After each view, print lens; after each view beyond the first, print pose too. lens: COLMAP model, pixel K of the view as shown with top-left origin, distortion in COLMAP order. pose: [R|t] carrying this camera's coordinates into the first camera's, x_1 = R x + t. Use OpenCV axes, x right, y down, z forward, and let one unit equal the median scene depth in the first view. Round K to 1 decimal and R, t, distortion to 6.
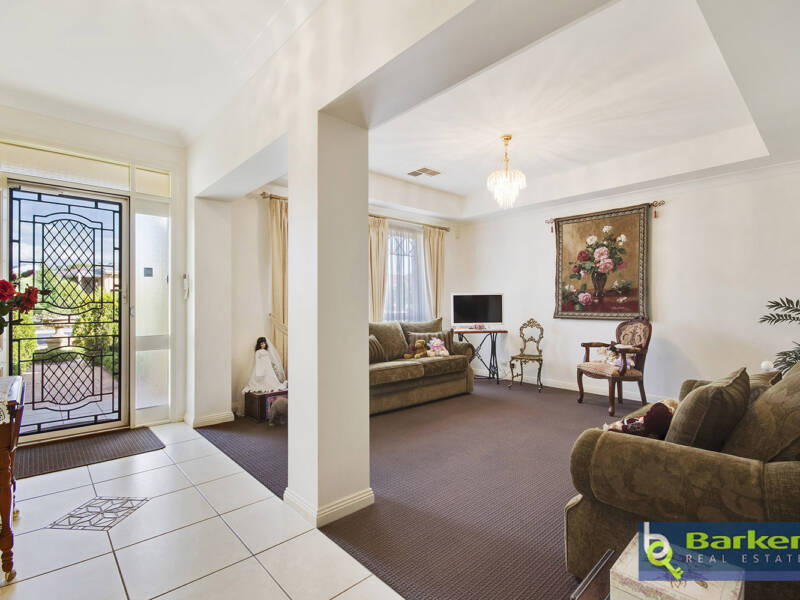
lens RADIAL K [[394.9, 0, 390.9], [0, 394.9, 306.0], [0, 0, 1]] dist [0.010685, -0.000956]
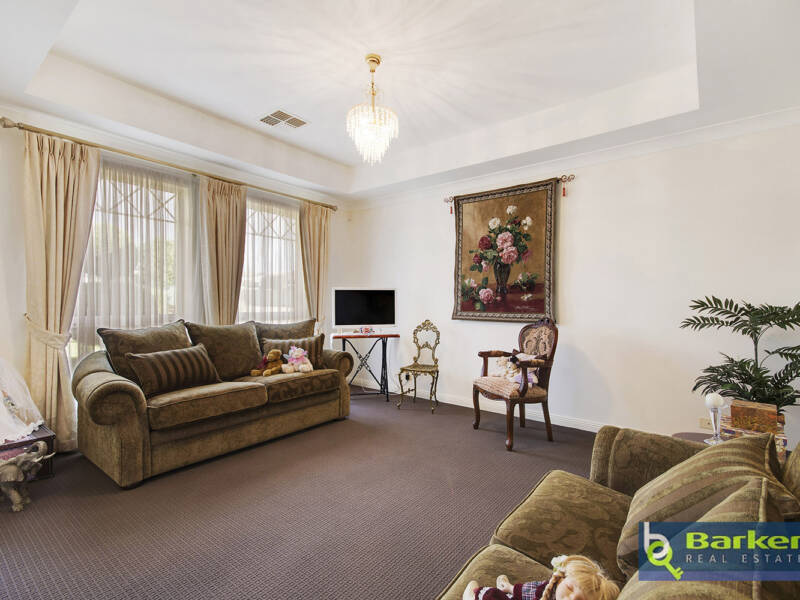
lens RADIAL K [[384.0, 0, 415.5], [0, 384.0, 307.4], [0, 0, 1]] dist [0.001565, 0.000050]
pose [[0.976769, 0.005194, 0.214230, 0.182617], [-0.007394, 0.999928, 0.009467, -0.000746], [-0.214166, -0.010831, 0.976737, 0.265754]]
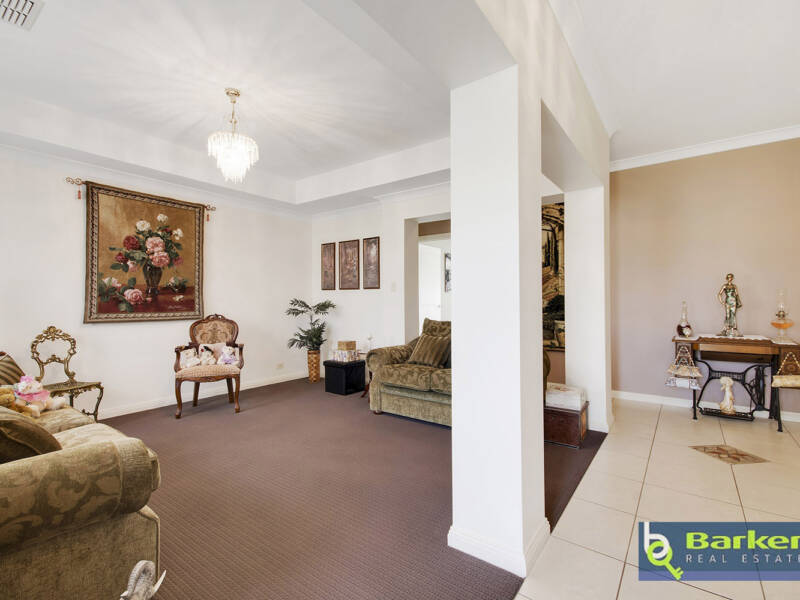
lens RADIAL K [[394.9, 0, 390.9], [0, 394.9, 306.0], [0, 0, 1]] dist [0.010685, -0.000956]
pose [[-0.215260, -0.006489, 0.976535, -0.416510], [0.012522, 0.999877, 0.009404, 0.000269], [-0.976477, 0.014252, -0.215152, 0.674881]]
